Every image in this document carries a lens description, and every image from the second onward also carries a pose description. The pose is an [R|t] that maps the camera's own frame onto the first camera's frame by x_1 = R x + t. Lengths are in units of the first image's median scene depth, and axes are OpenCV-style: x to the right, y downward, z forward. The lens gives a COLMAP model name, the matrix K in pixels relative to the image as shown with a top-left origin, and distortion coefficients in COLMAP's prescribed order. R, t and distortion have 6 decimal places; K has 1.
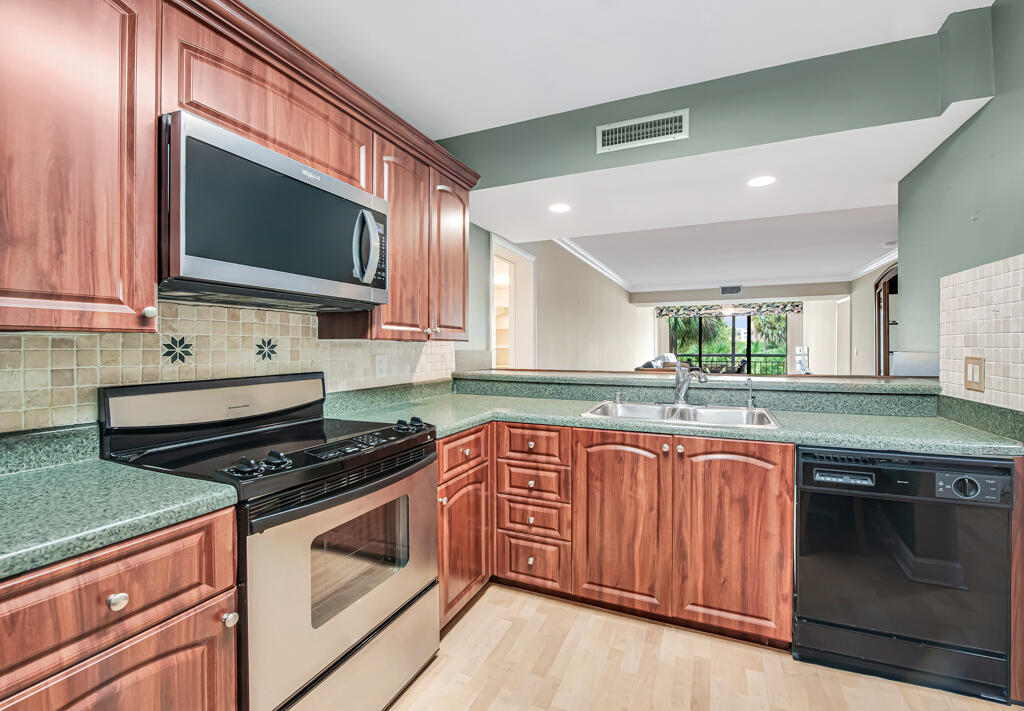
lens RADIAL K [[439.3, 0, 522.7], [0, 439.3, 353.8], [0, 0, 1]] dist [-0.013519, -0.002283]
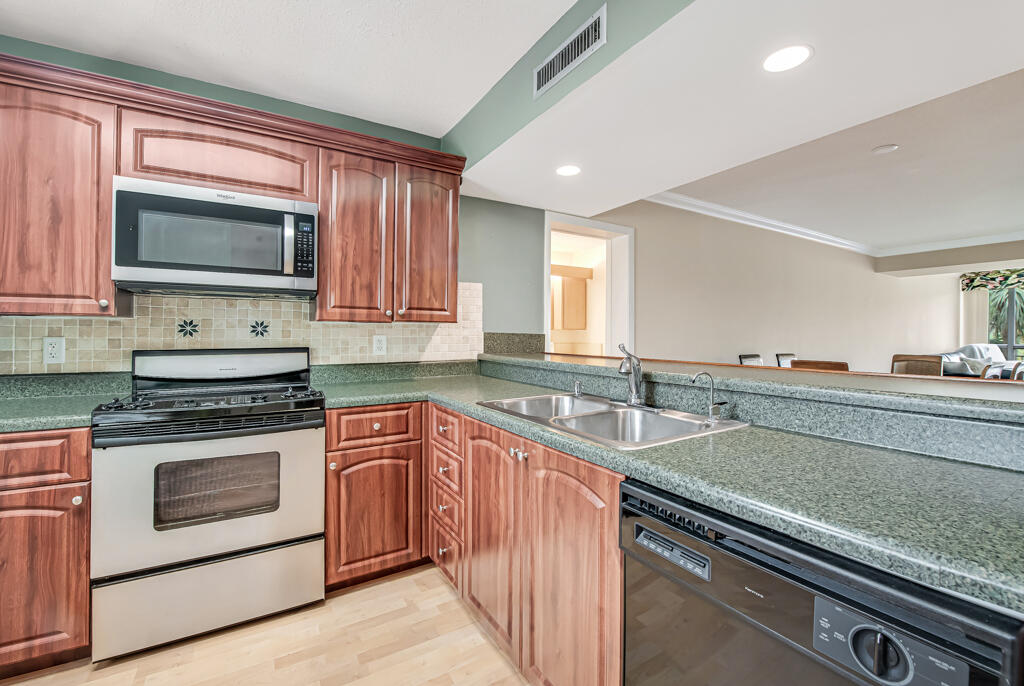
lens RADIAL K [[423.4, 0, 493.2], [0, 423.4, 336.4], [0, 0, 1]] dist [-0.015175, -0.001490]
pose [[0.803631, 0.004377, -0.595112, 0.715759], [-0.011425, 0.999902, -0.008073, 0.014164], [0.595019, 0.013287, 0.803602, 0.352965]]
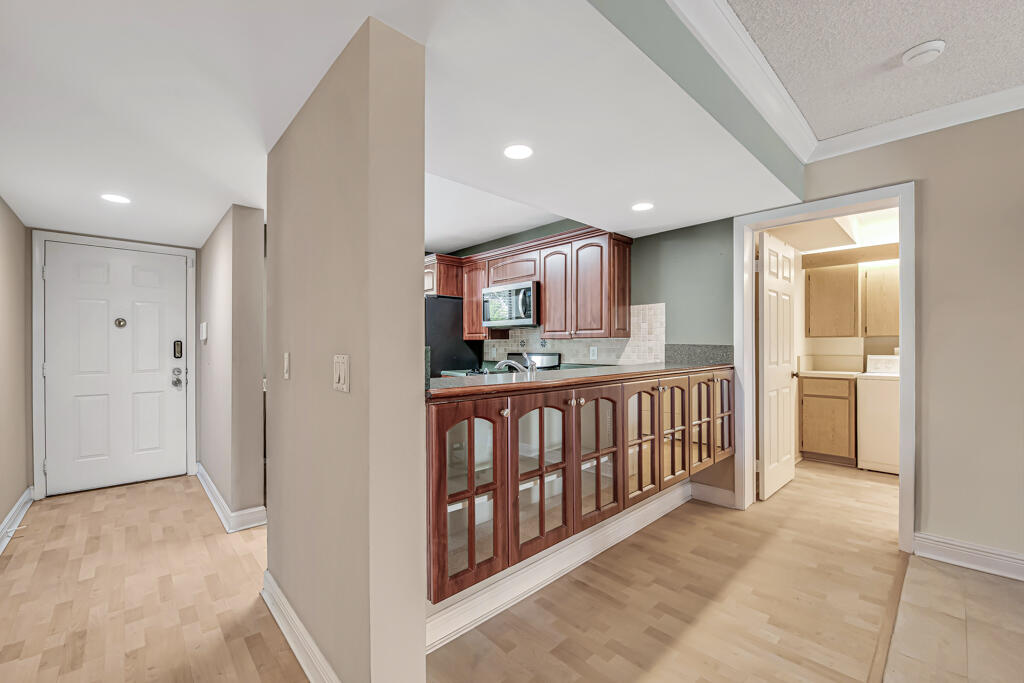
lens RADIAL K [[423.4, 0, 507.0], [0, 423.4, 344.5], [0, 0, 1]] dist [-0.015175, -0.001490]
pose [[-0.397564, -0.002718, -0.917571, 1.736693], [-0.010530, 0.999943, 0.001601, -0.005791], [0.917514, 0.010298, -0.397570, 1.687822]]
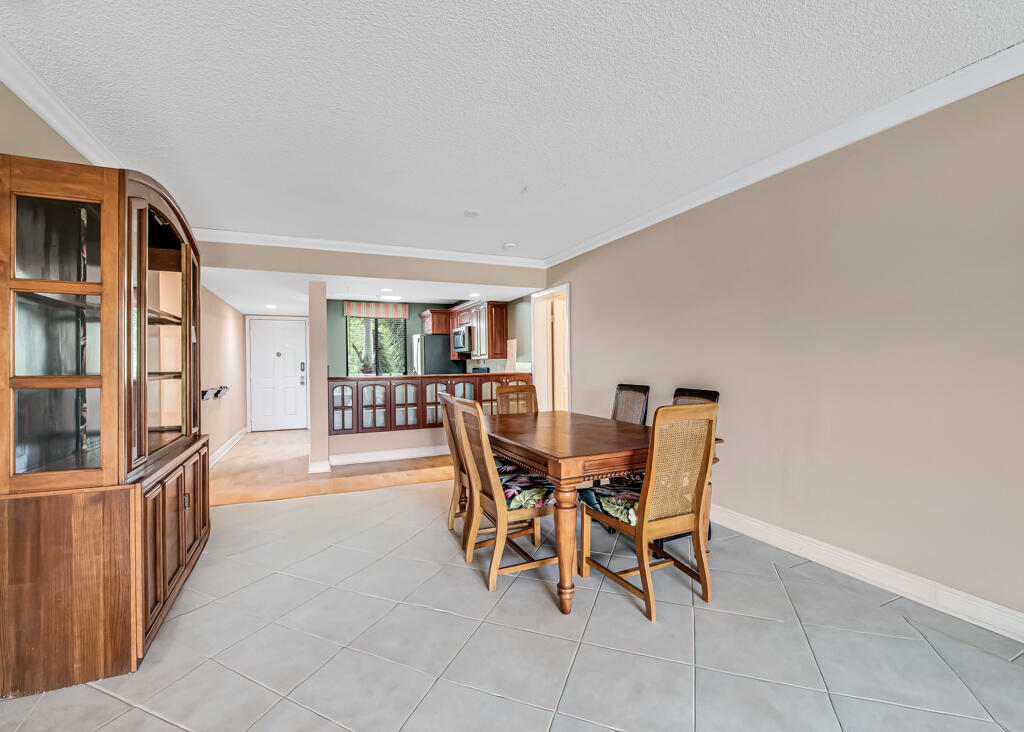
lens RADIAL K [[448.9, 0, 506.8], [0, 448.9, 360.7], [0, 0, 1]] dist [-0.003753, -0.000337]
pose [[-0.676429, 0.007418, -0.736470, 2.411834], [0.002173, 0.999965, 0.008076, -0.052936], [0.736505, 0.003862, -0.676422, 3.924829]]
